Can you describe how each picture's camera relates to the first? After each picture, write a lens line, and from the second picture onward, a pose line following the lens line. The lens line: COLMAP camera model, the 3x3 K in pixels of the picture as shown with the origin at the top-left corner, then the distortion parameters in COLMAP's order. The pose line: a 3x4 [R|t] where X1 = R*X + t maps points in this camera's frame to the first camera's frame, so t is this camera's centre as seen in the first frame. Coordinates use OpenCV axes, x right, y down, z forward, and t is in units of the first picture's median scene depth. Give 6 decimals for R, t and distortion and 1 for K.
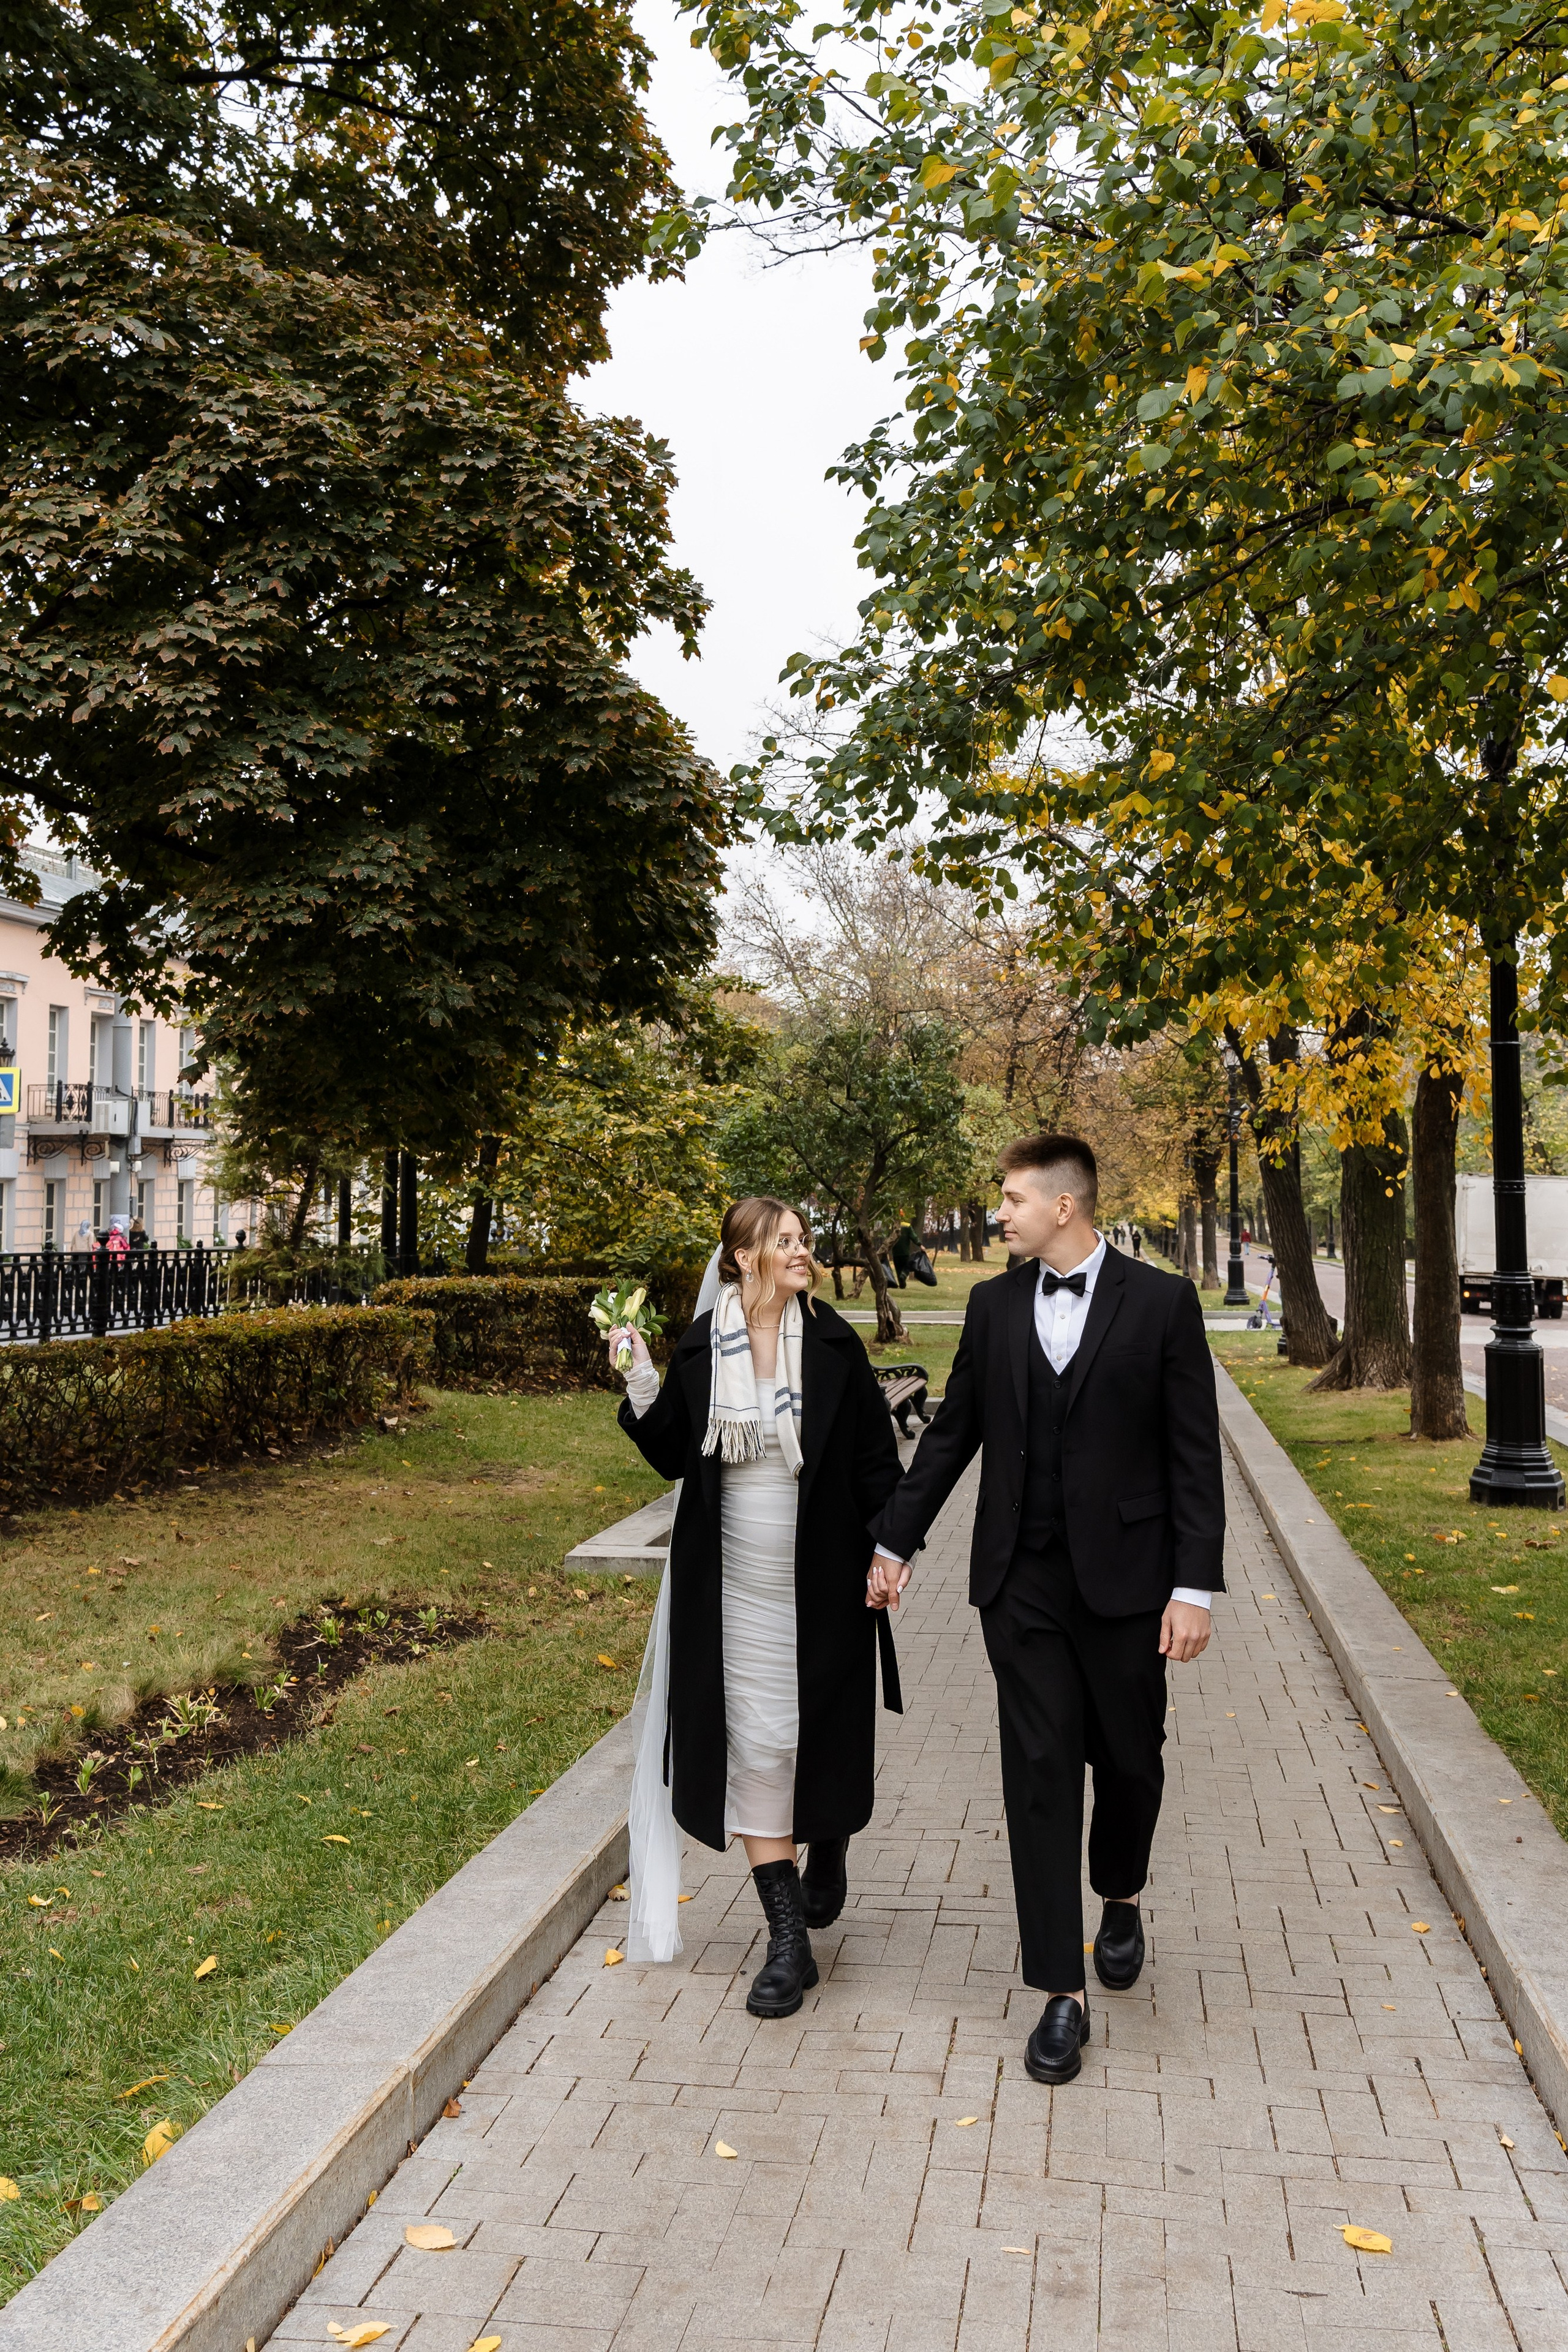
lens RADIAL K [[1989.4, 0, 765.5], [0, 1989.4, 1041.6], [0, 0, 1]] dist [0.036588, 0.002596]
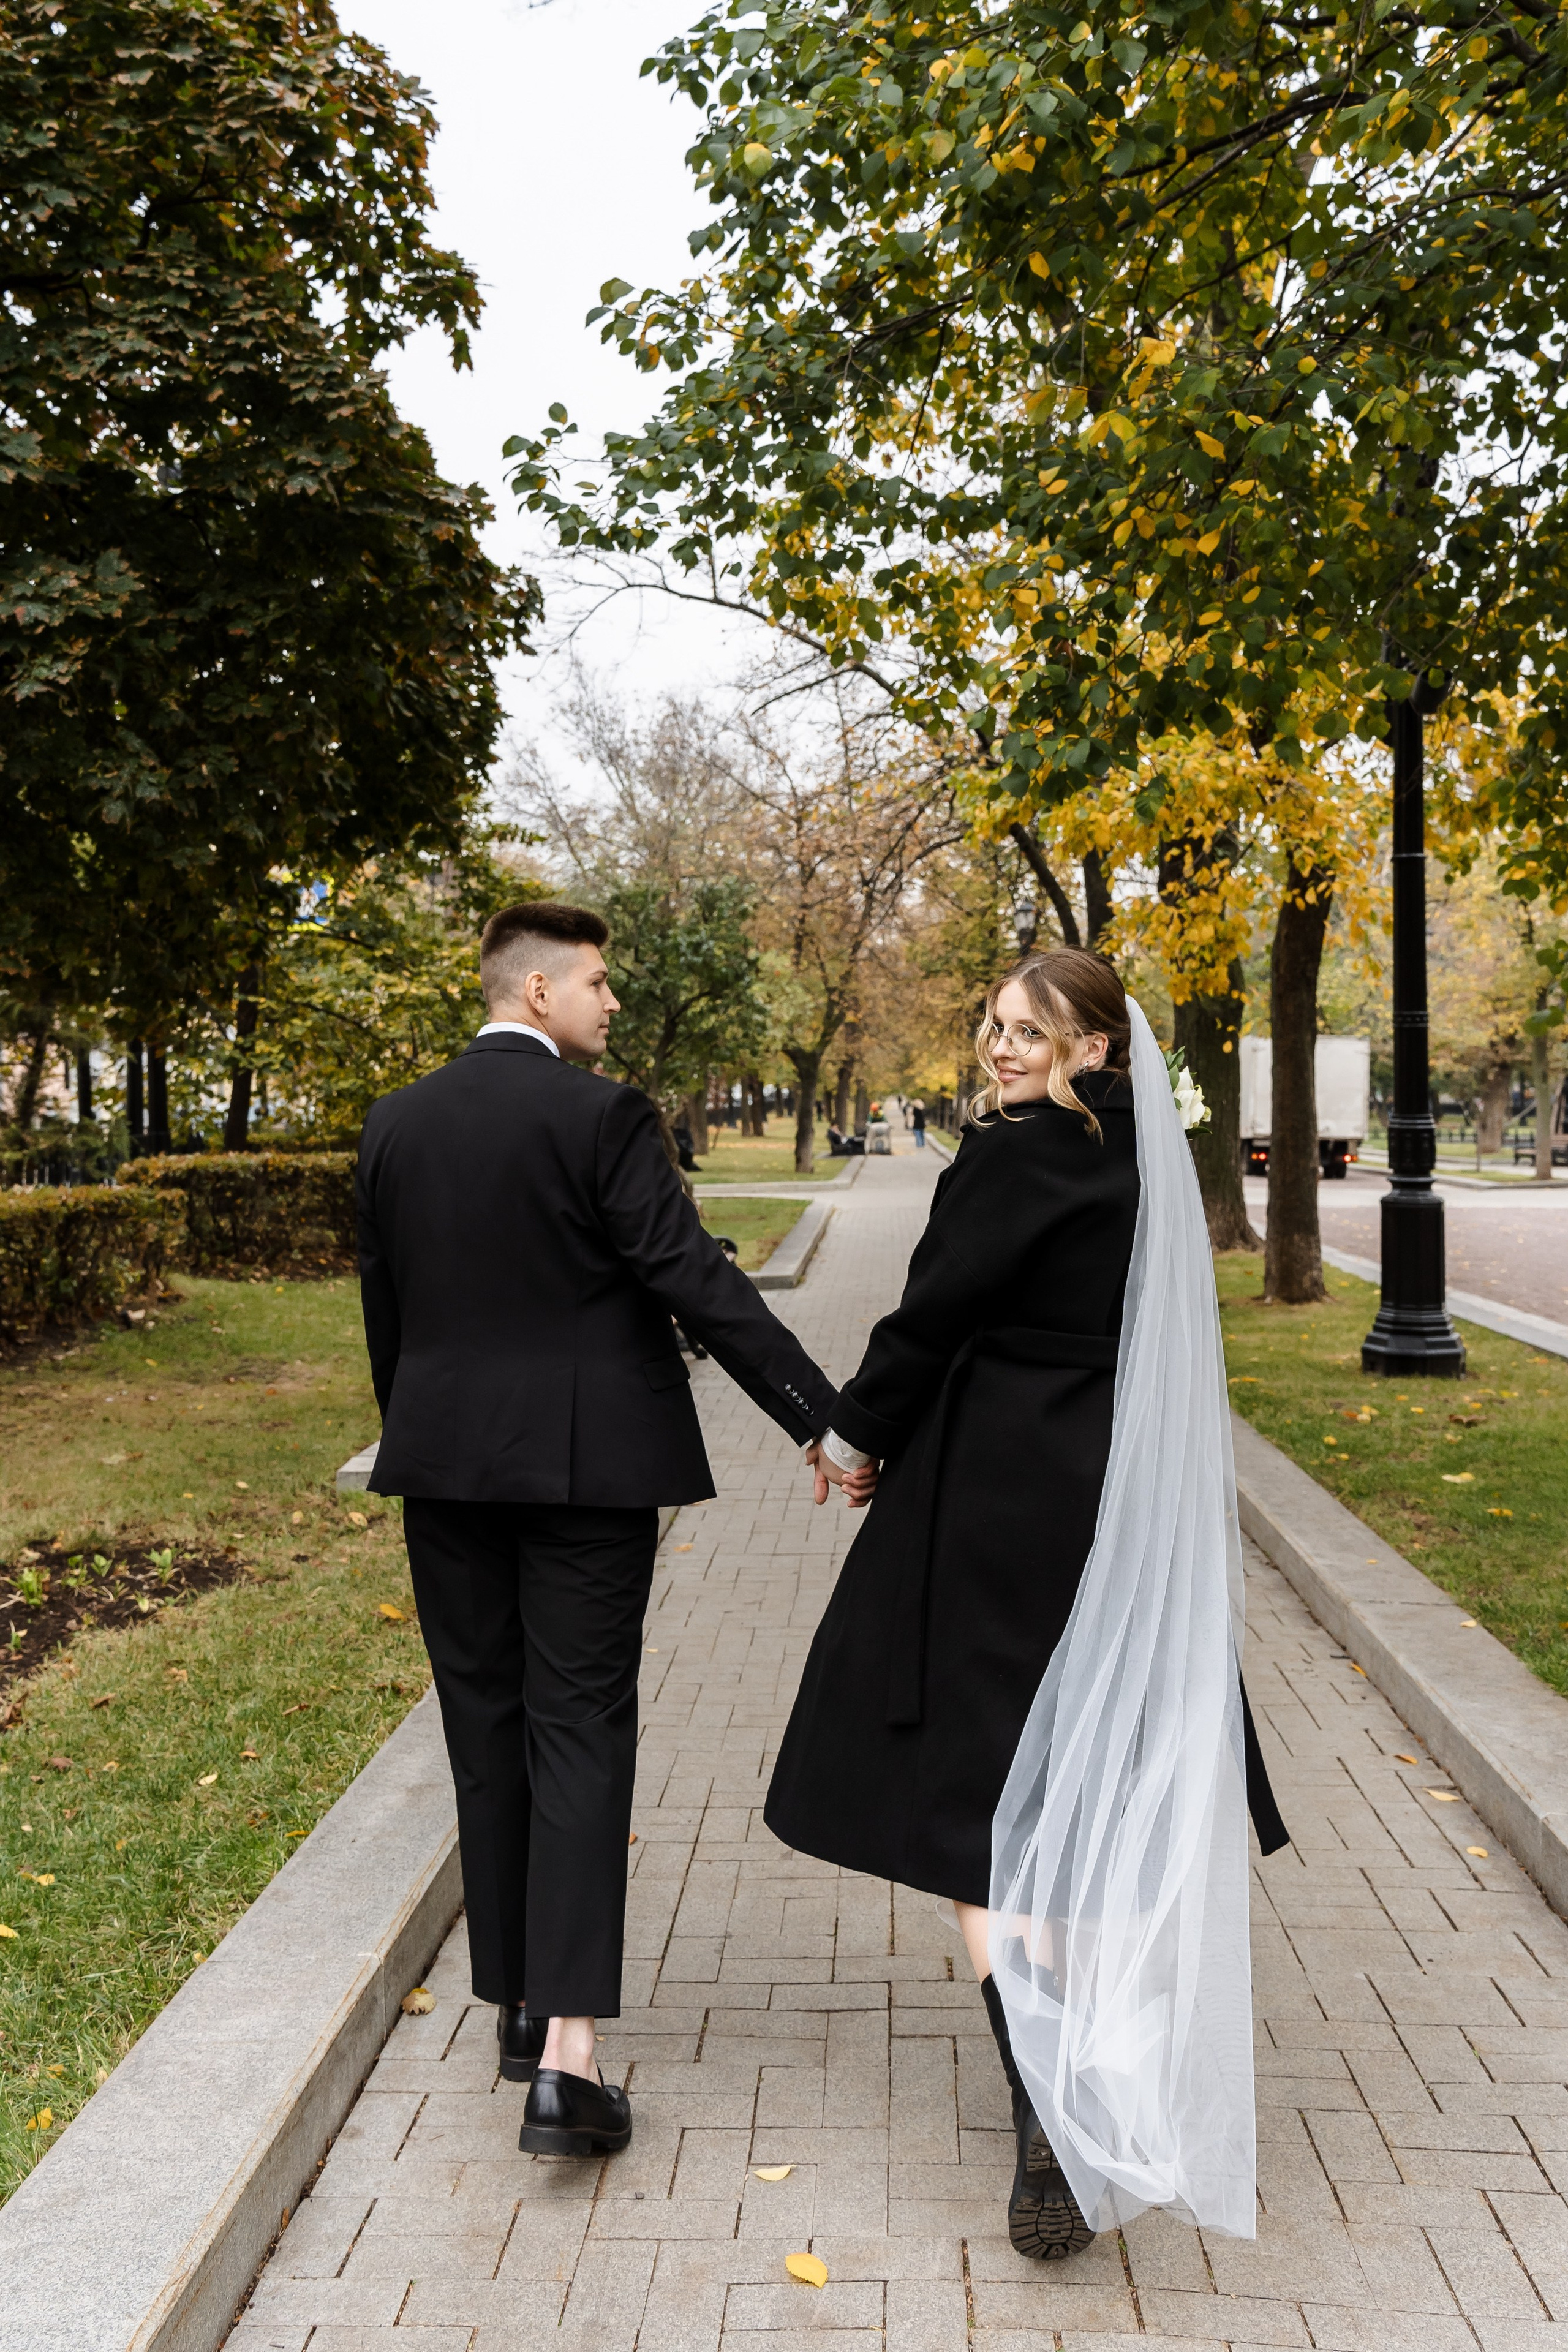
lens RADIAL K [[2002.1, 0, 727.3], [0, 2002.1, 1133.4], [0, 0, 1]] dist [0.071484, -0.004127]
pose [[0.995600, -0.018462, 0.091864, -0.013396], [0.008582, 0.994243, 0.106802, 0.030185], [-0.093307, -0.105543, 0.990027, 0.173387]]
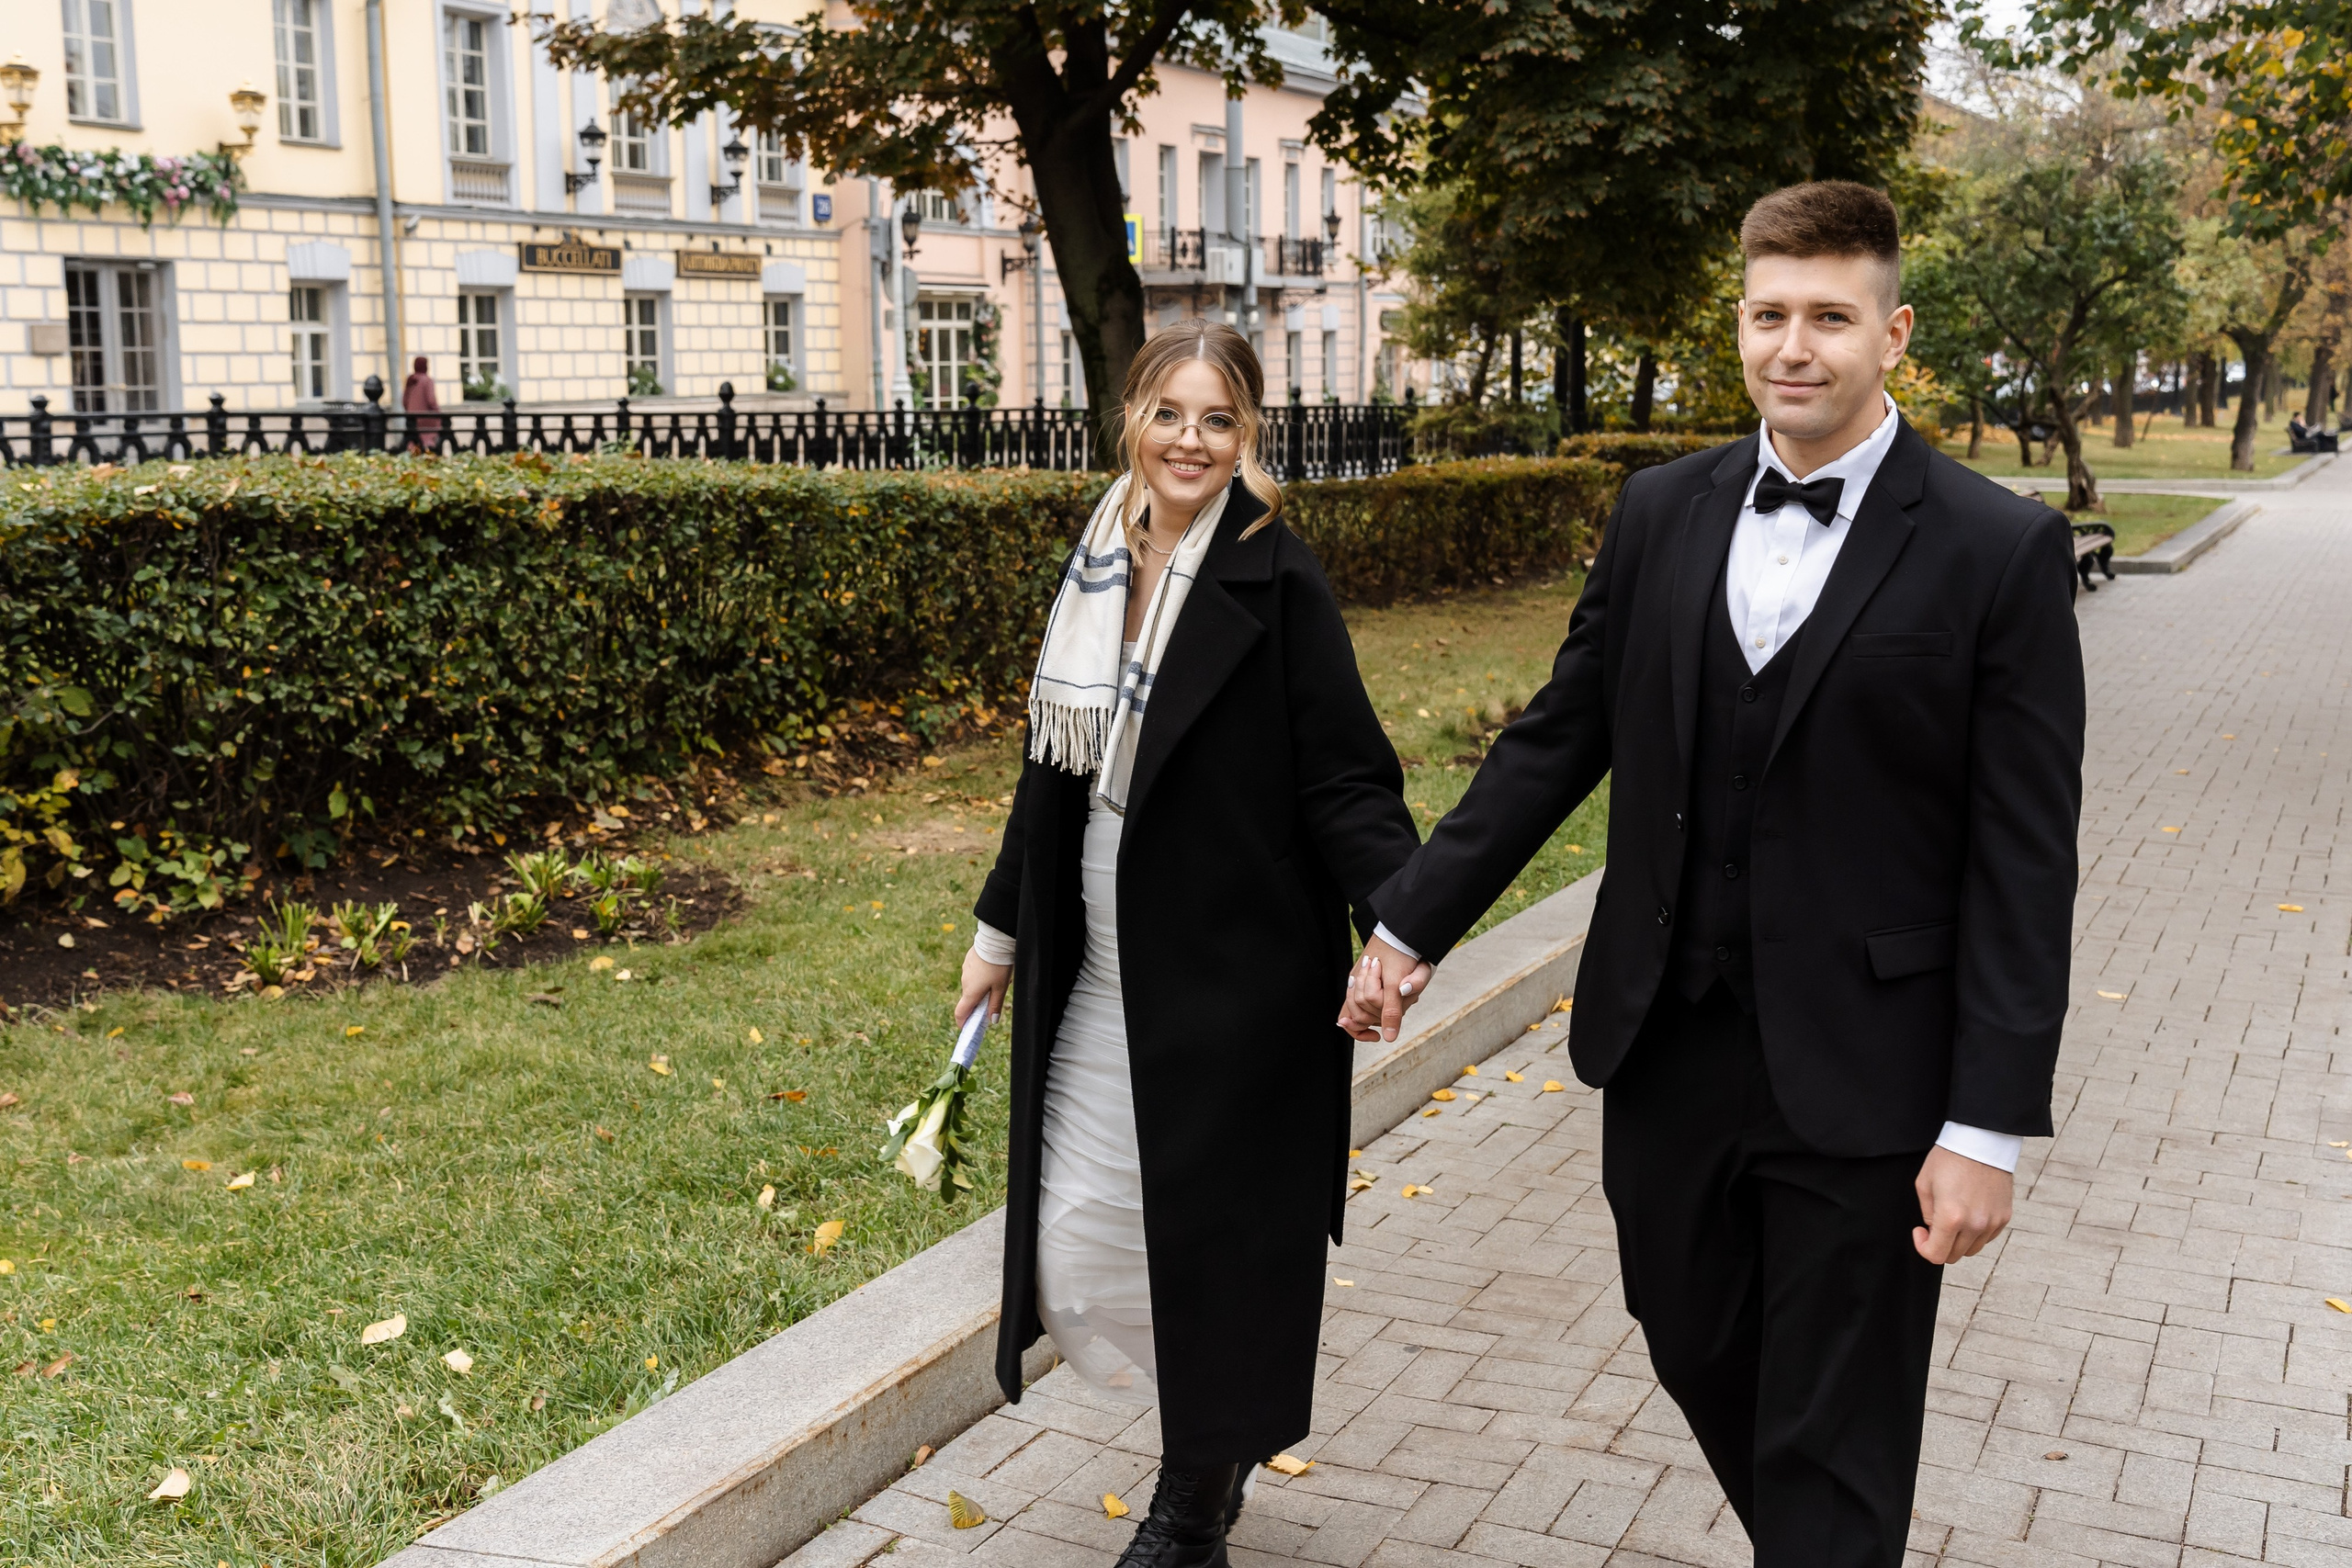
lens RADIAL K [[2317.0, 0, 1320.4], [0, 2317.0, 610.5], [0, 0, 1]] dist [0.086366, 0.000050]
pose [[0.967342, 0.029980, -0.251697, -0.015692], [0.018122, 0.982260, 0.186647, -0.042448], [0.252828, -0.185113, 0.949637, -0.441938]]
